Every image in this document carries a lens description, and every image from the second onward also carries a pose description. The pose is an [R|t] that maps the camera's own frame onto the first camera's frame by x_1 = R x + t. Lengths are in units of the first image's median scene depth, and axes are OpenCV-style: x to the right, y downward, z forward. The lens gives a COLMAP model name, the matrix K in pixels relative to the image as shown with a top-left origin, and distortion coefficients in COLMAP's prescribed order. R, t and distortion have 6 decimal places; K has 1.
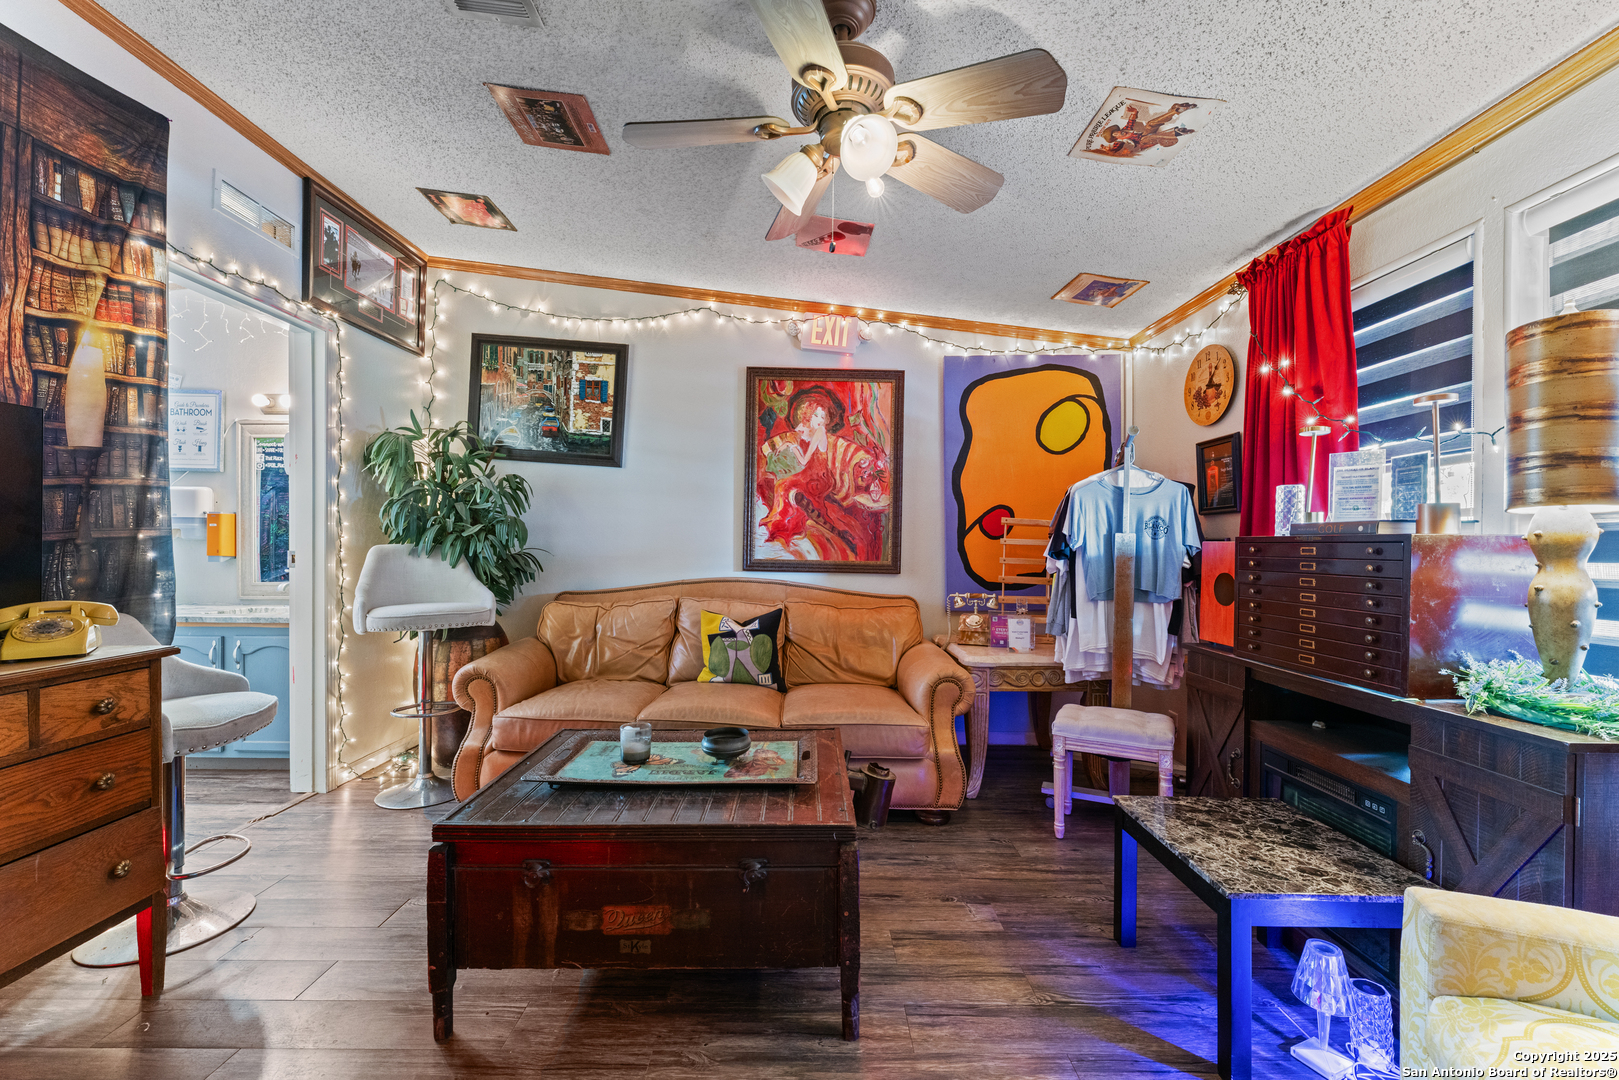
lens RADIAL K [[661.5, 0, 809.5], [0, 661.5, 540.0], [0, 0, 1]] dist [-0.000019, -0.000040]
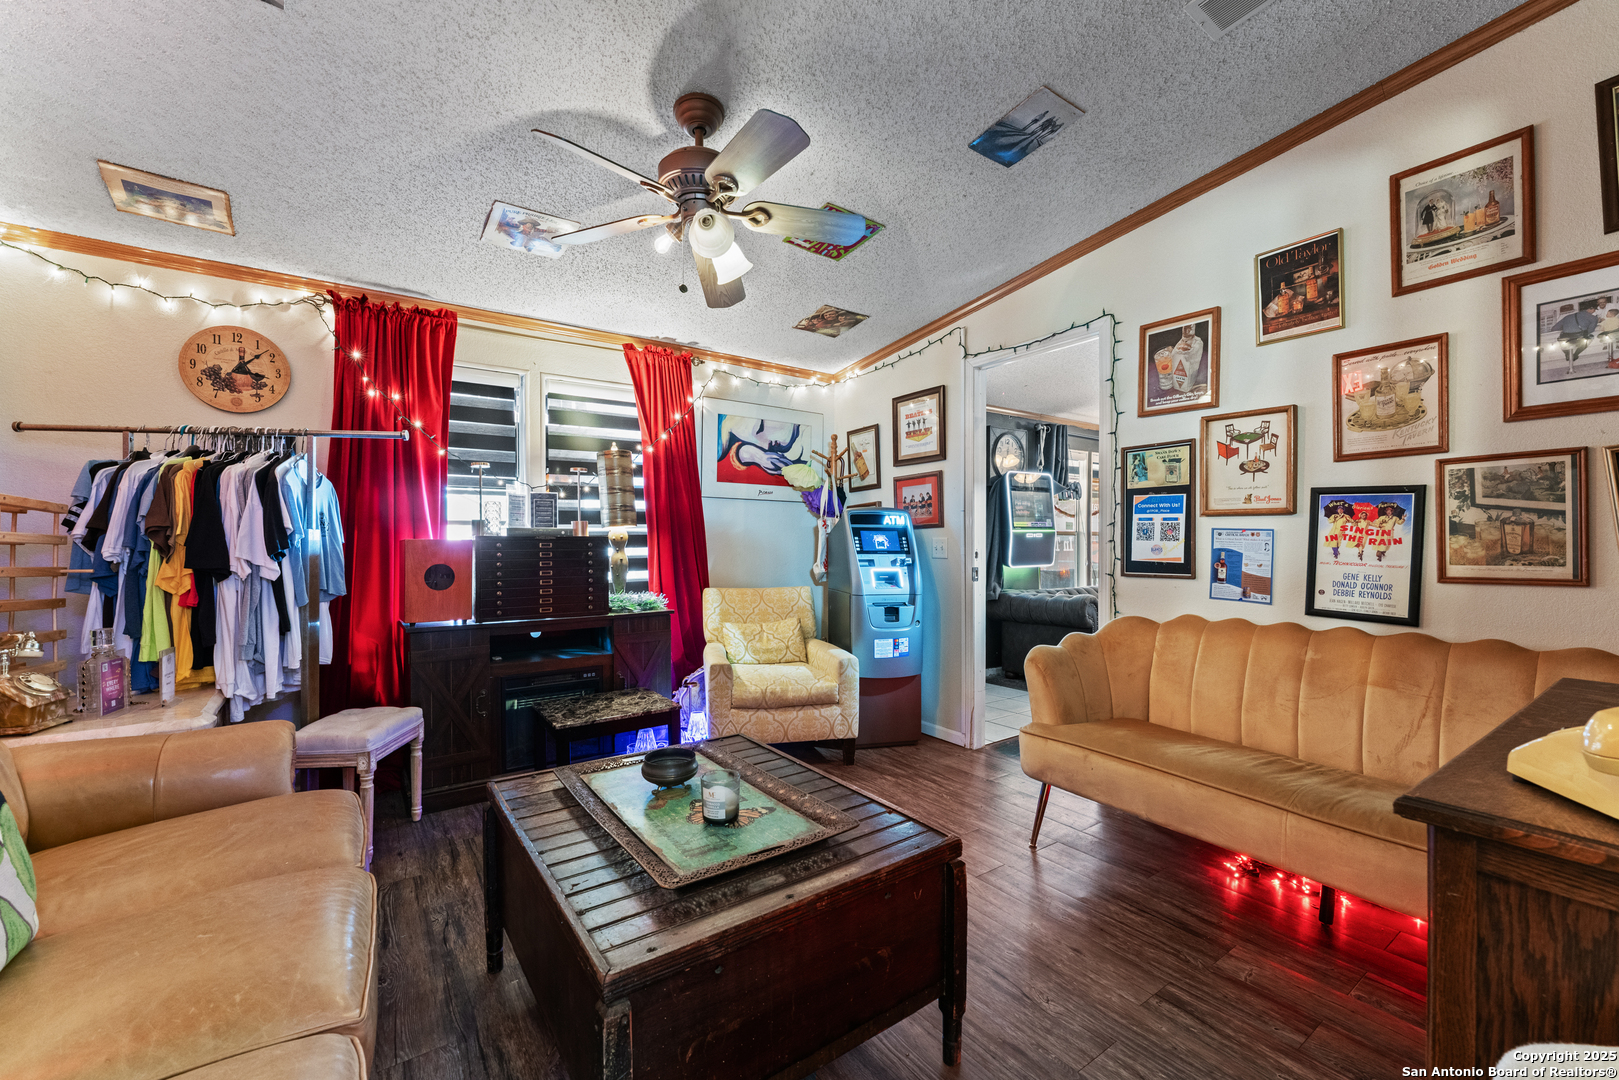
lens RADIAL K [[661.5, 0, 809.5], [0, 661.5, 540.0], [0, 0, 1]] dist [-0.000019, -0.000040]
pose [[-0.581543, 0.005491, 0.813497, -0.746099], [-0.001519, 0.999968, -0.007836, 0.013447], [-0.813514, -0.005793, -0.581516, 1.074252]]
